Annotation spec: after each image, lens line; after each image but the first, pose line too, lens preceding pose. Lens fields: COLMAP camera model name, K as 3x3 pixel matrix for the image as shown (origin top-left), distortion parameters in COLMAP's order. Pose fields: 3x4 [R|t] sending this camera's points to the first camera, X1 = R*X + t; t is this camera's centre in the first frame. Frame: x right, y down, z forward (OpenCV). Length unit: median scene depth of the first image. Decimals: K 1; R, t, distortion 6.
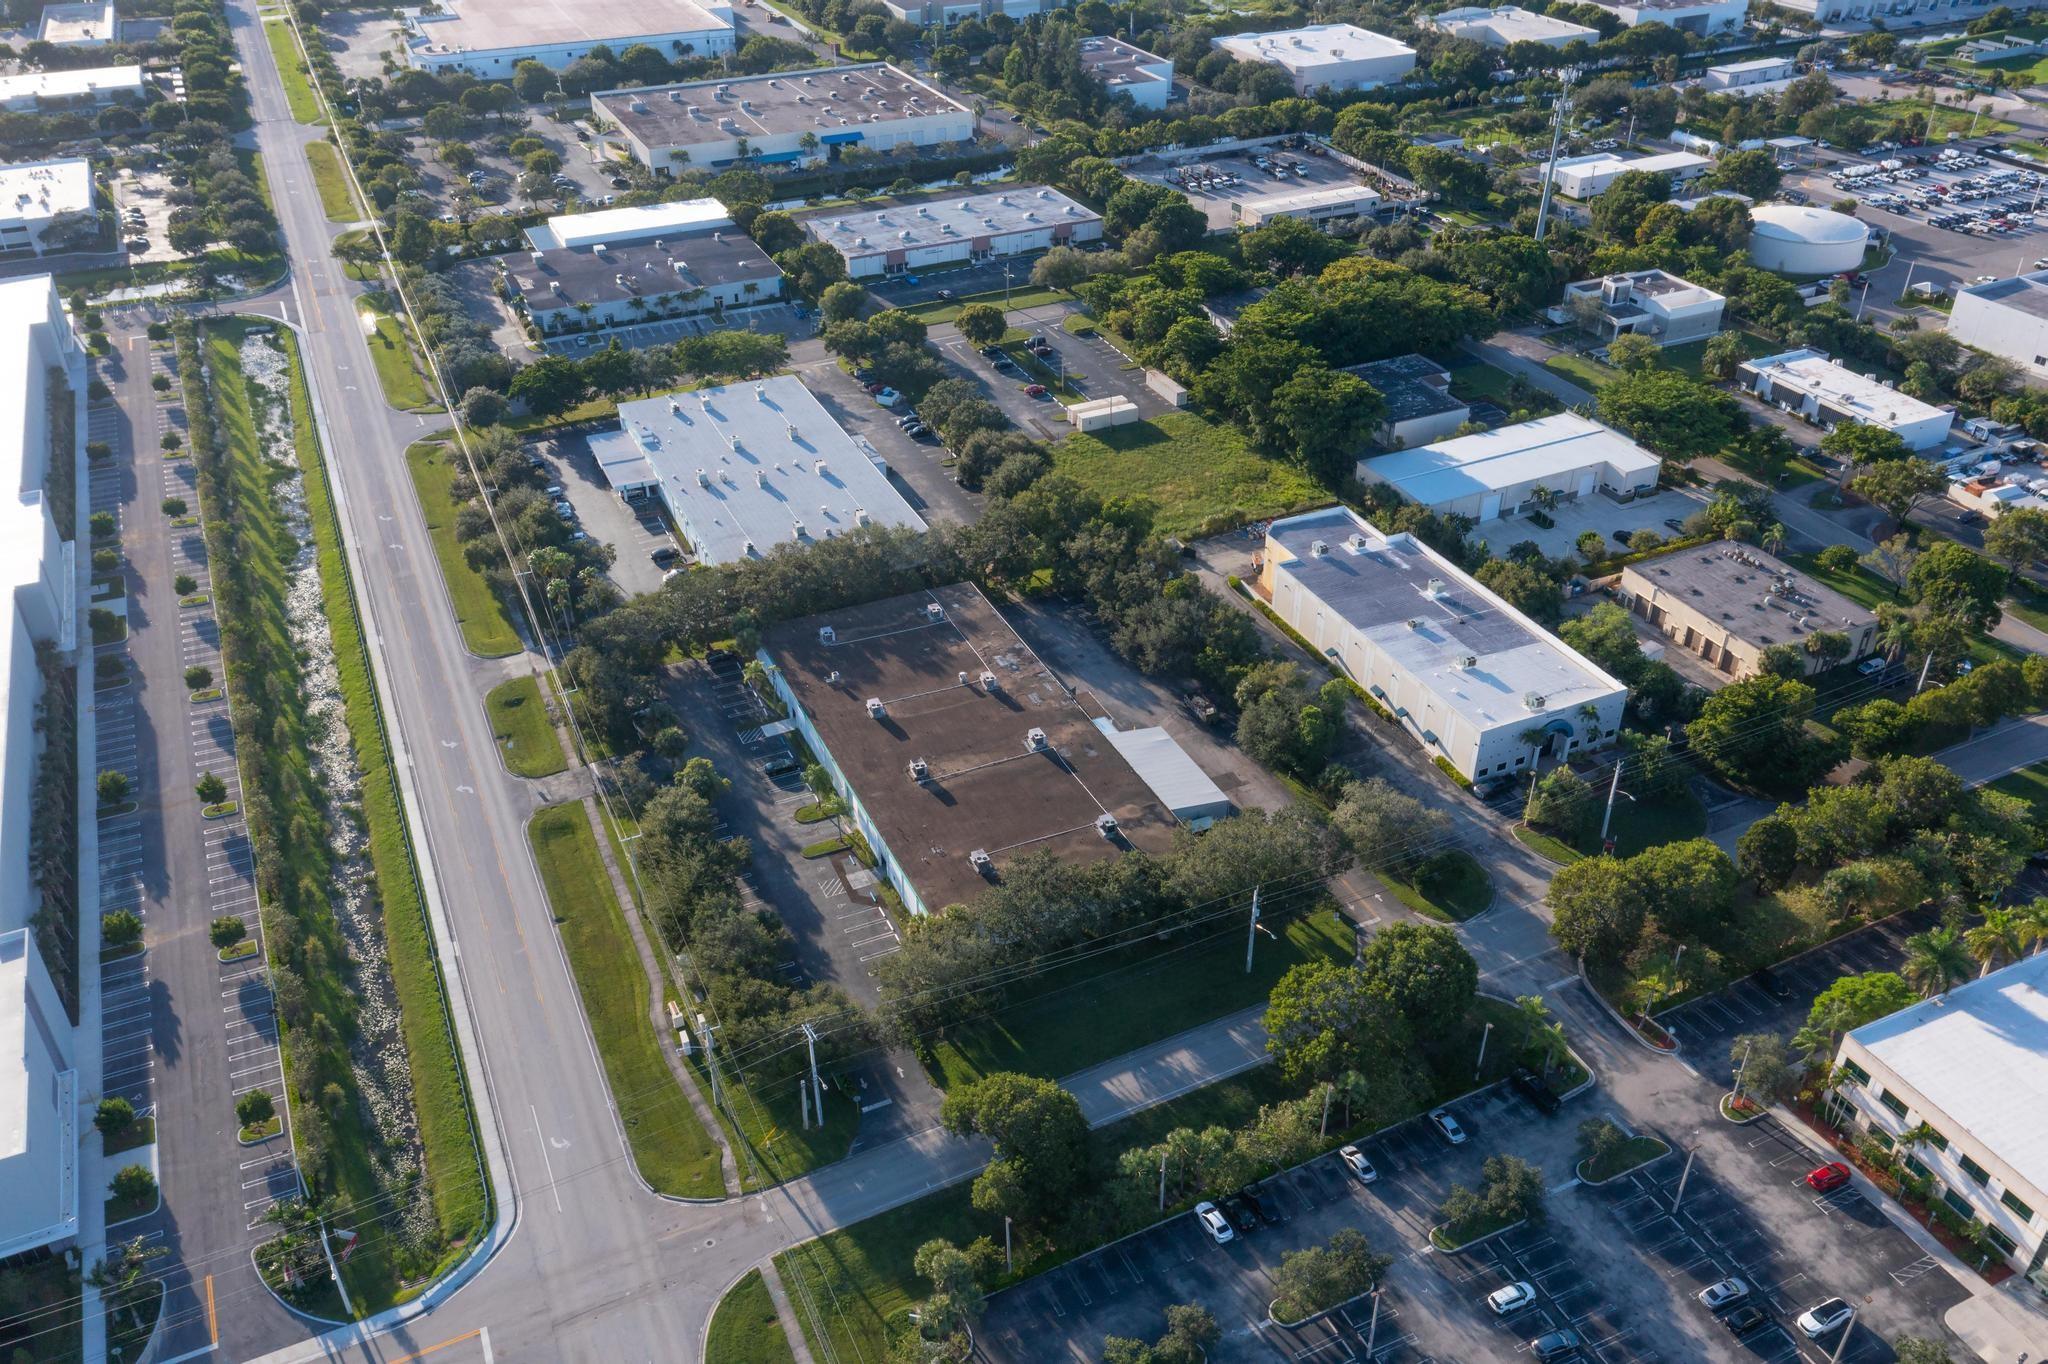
lens RADIAL K [[1627.2, 0, 1024.0], [0, 1627.2, 682.0], [0, 0, 1]] dist [0.008225, 0.012762]
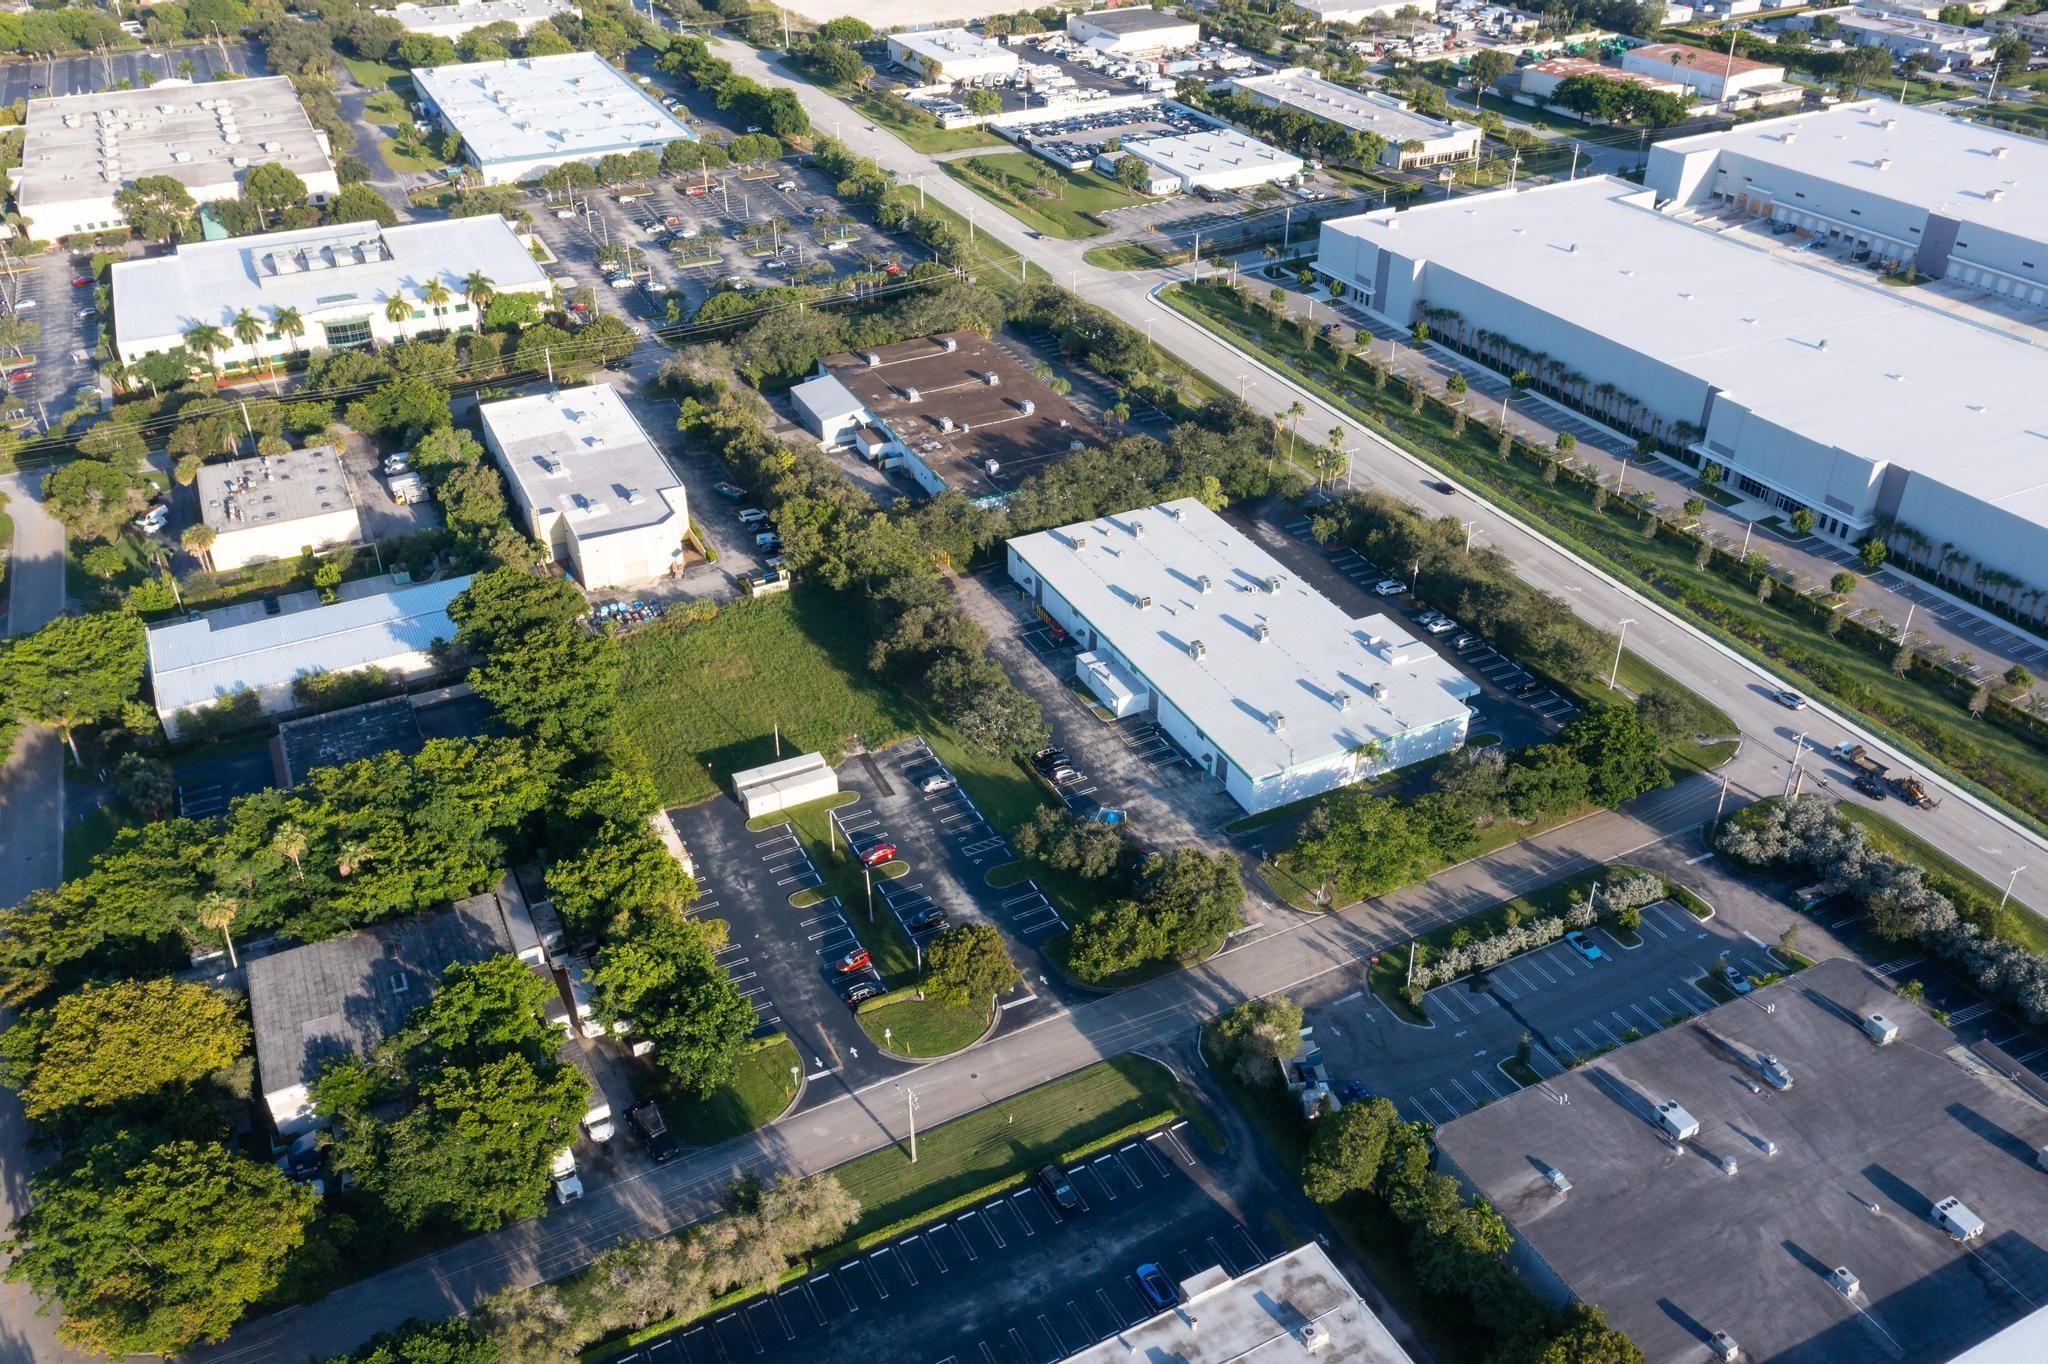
lens RADIAL K [[1634.6, 0, 1024.0], [0, 1634.6, 682.0], [0, 0, 1]] dist [0.004655, 0.009446]
pose [[-0.999632, 0.023831, -0.012927, -0.042176], [-0.001933, 0.412959, 0.910748, -0.739647], [0.027043, 0.910438, -0.412761, 1.142539]]
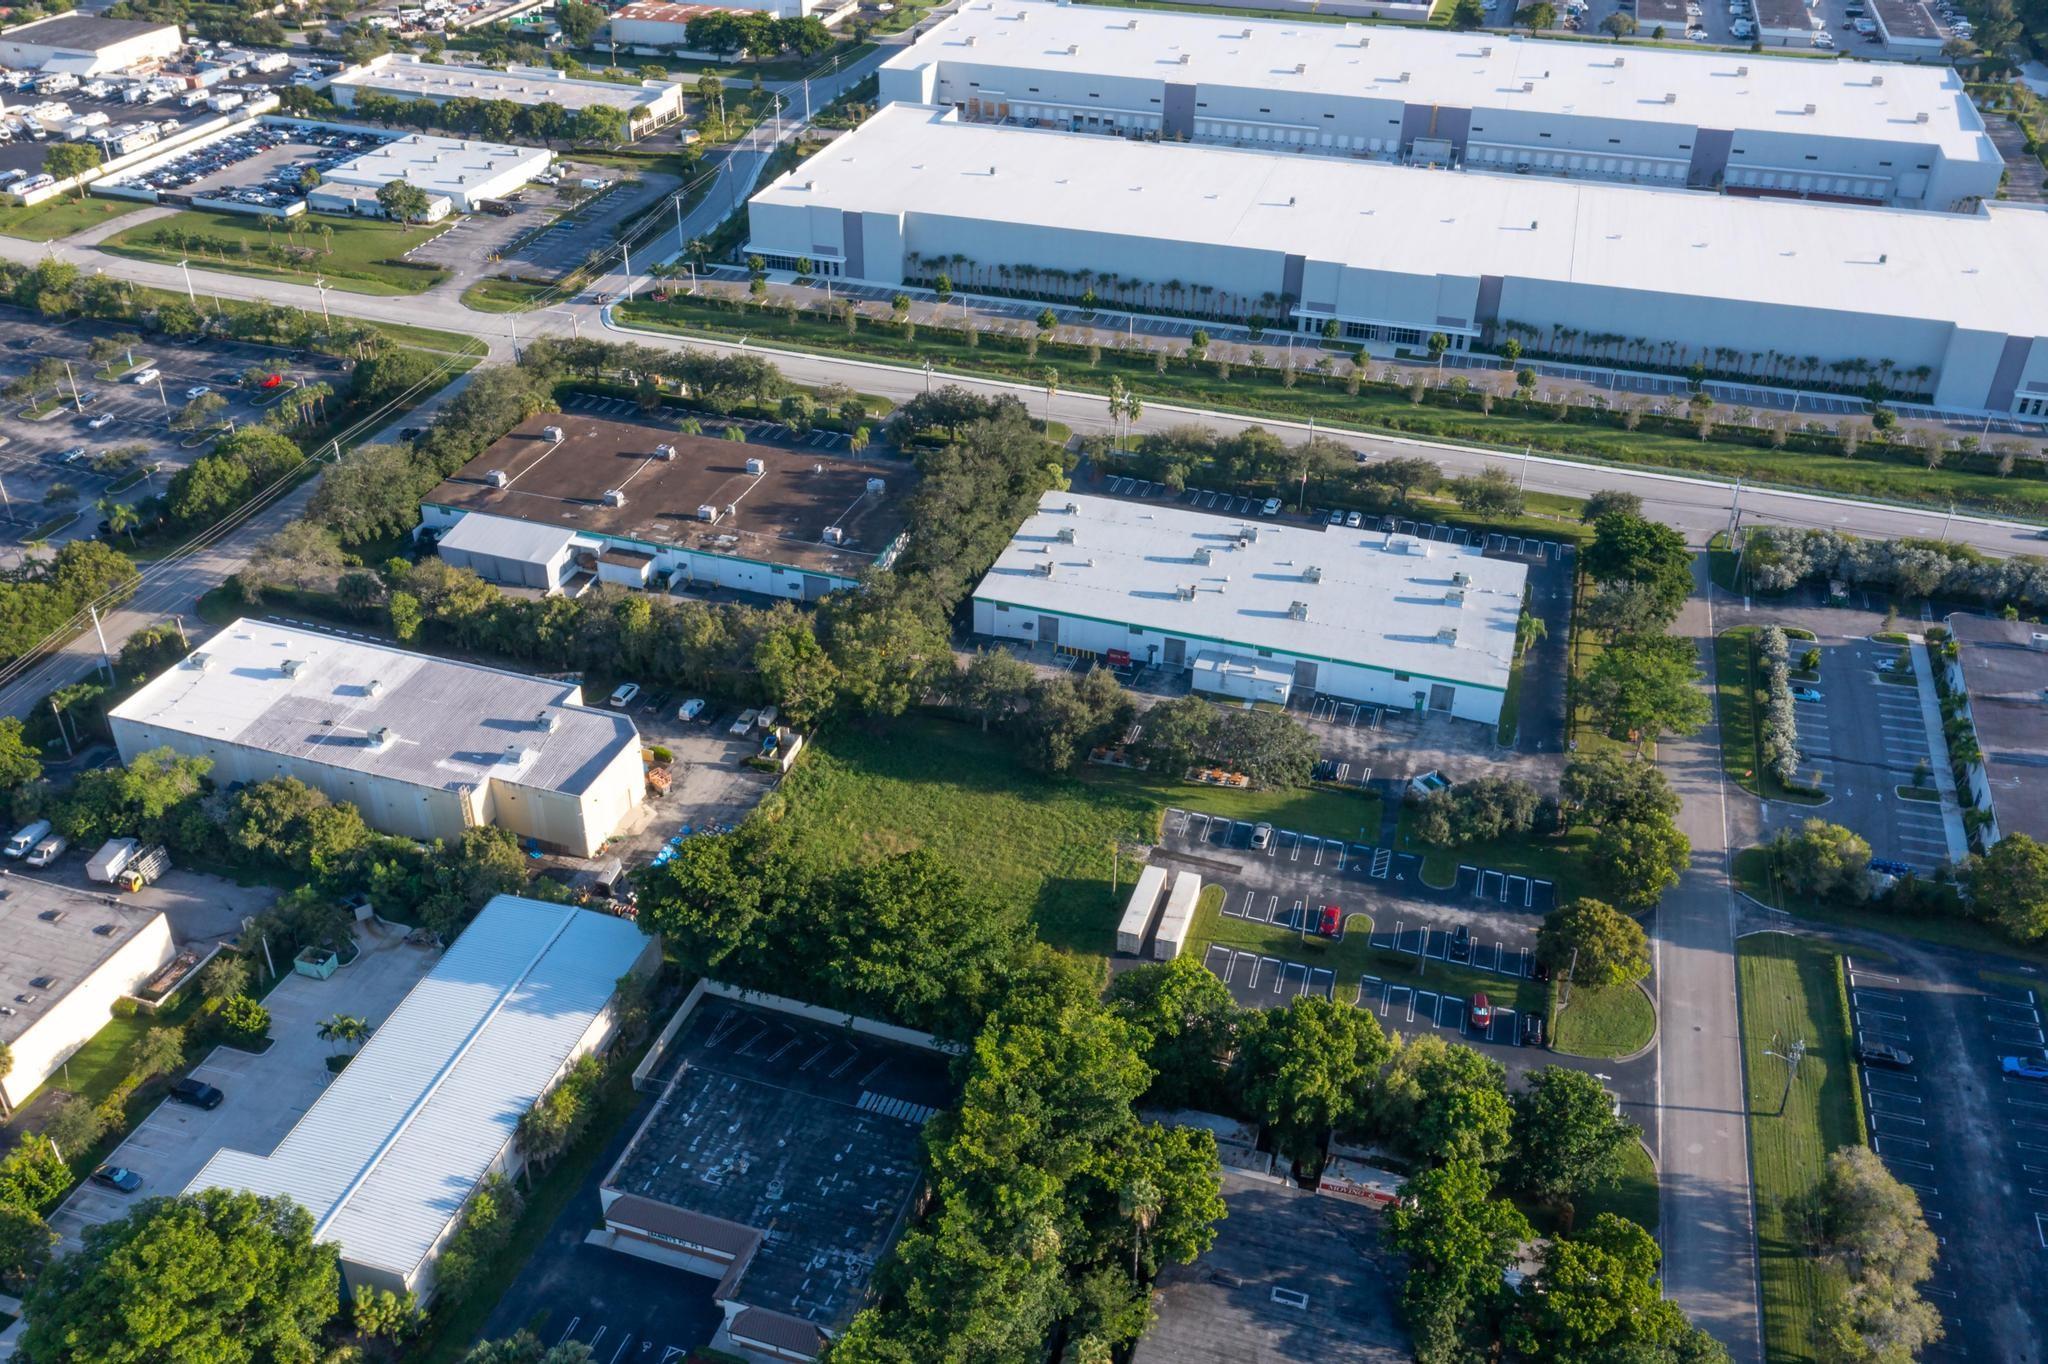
lens RADIAL K [[1760.5, 0, 1024.0], [0, 1760.5, 682.0], [0, 0, 1]] dist [0.006994, 0.010700]
pose [[-0.674614, 0.394494, -0.623915, 0.400580], [-0.410977, 0.501382, 0.761390, -0.605195], [0.613183, 0.770059, -0.176112, 0.931631]]
